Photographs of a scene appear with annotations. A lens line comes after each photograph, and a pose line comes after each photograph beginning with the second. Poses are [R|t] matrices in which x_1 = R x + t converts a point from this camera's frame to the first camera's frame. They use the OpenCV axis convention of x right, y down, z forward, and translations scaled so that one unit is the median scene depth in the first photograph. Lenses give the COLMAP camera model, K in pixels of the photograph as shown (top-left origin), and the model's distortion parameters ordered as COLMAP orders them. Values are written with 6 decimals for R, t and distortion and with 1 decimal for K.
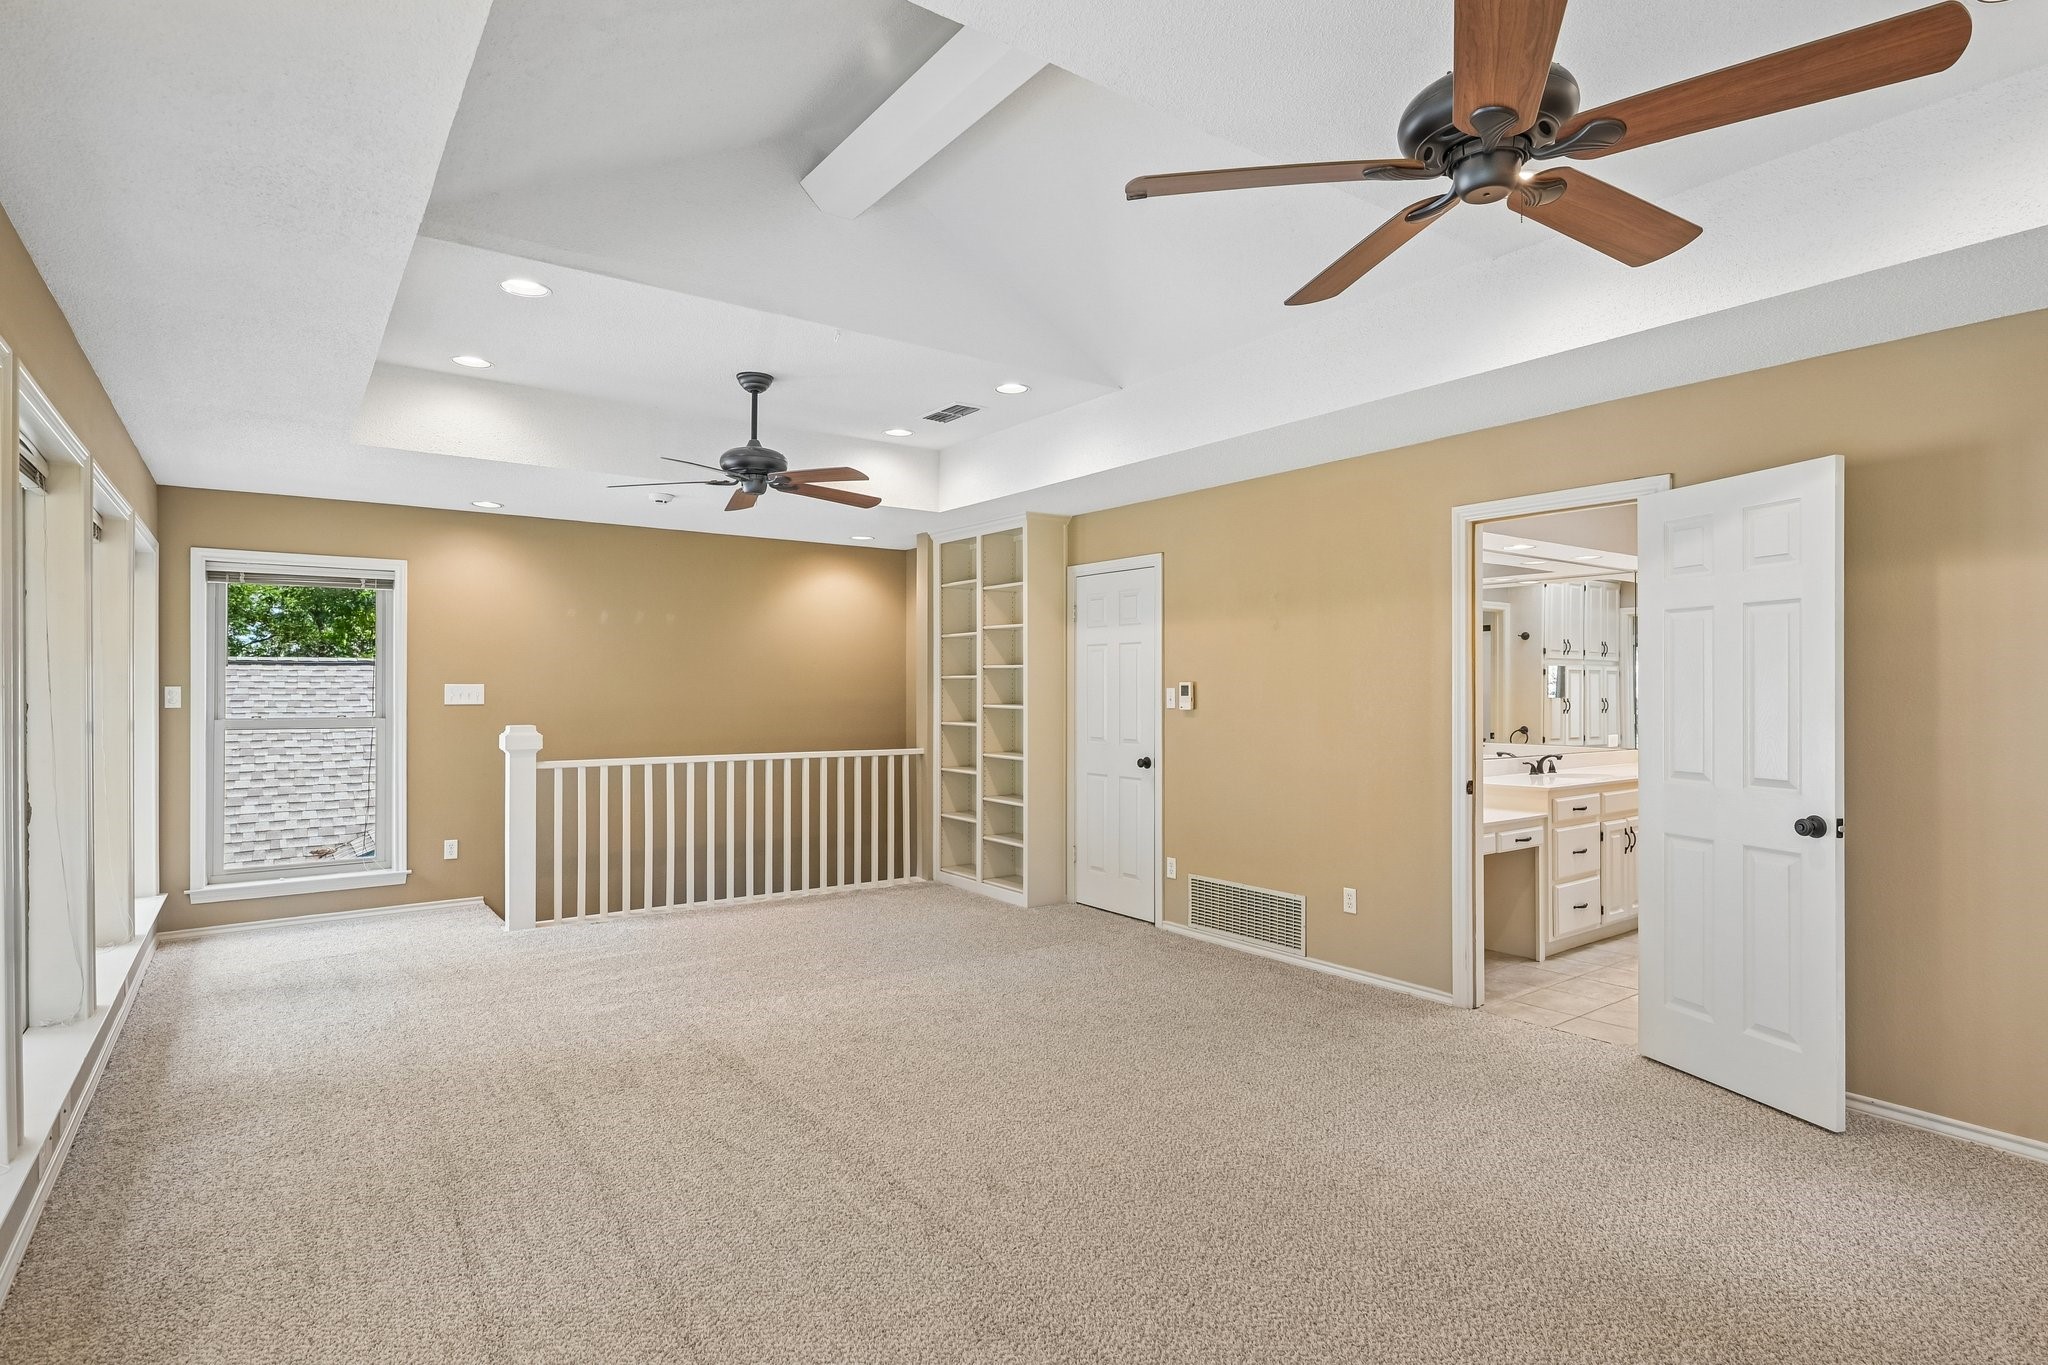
lens RADIAL K [[1052.8, 0, 1026.1], [0, 1052.8, 685.3], [0, 0, 1]] dist [-0.001105, -0.000001]
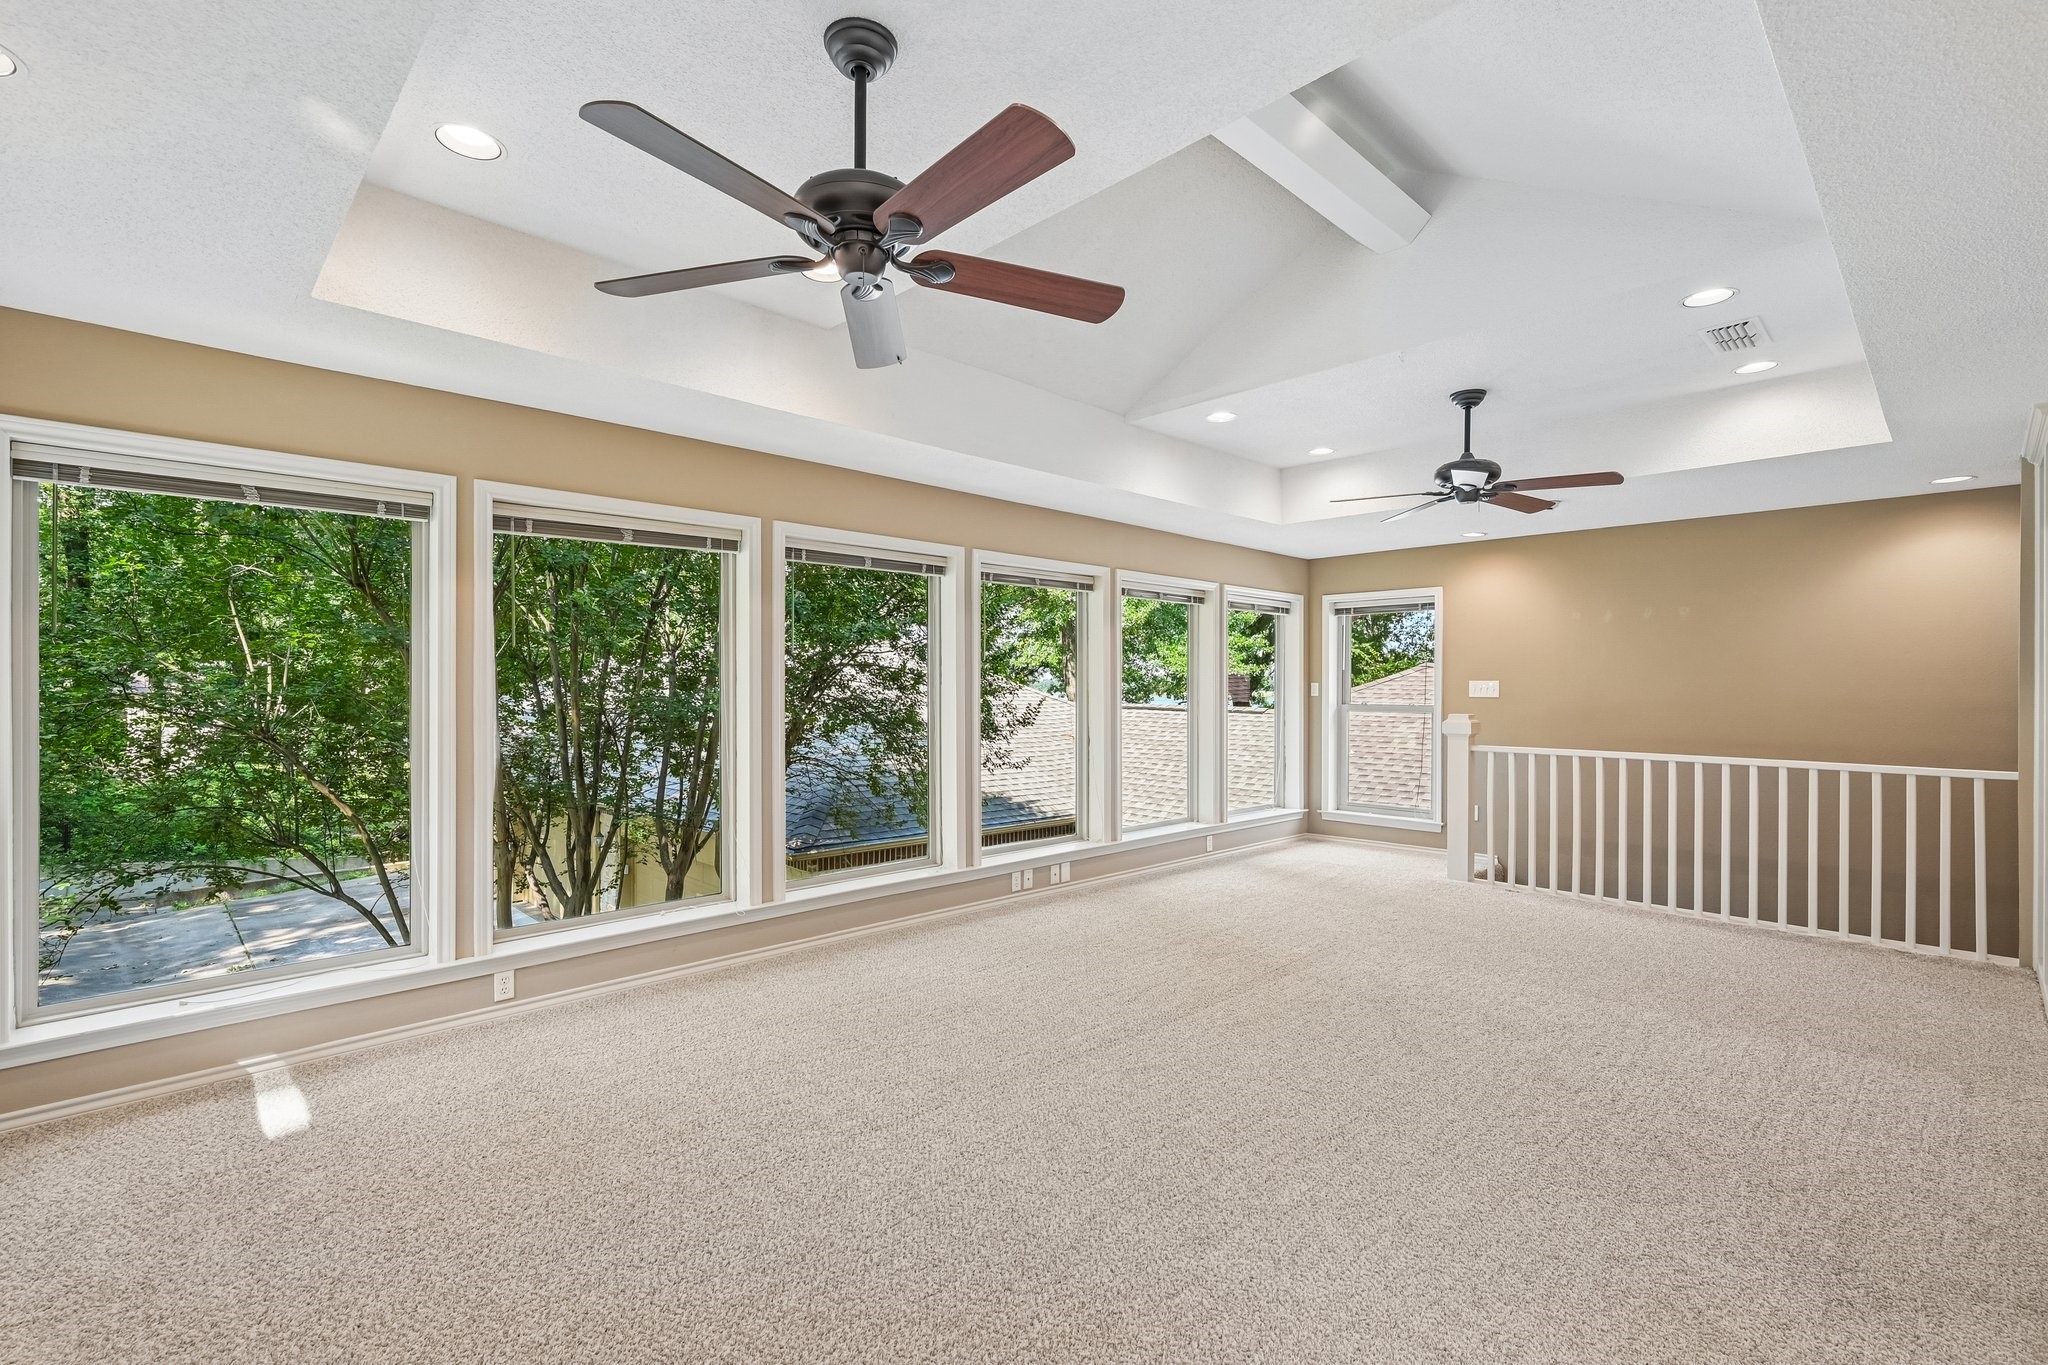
lens RADIAL K [[922.4, 0, 1027.8], [0, 922.4, 684.4], [0, 0, 1]] dist [-0.002923, -0.000136]
pose [[0.139144, 0.001503, -0.990271, 0.505145], [-0.001931, 0.999997, 0.001247, 0.003097], [0.990270, 0.001739, 0.139146, 0.344919]]
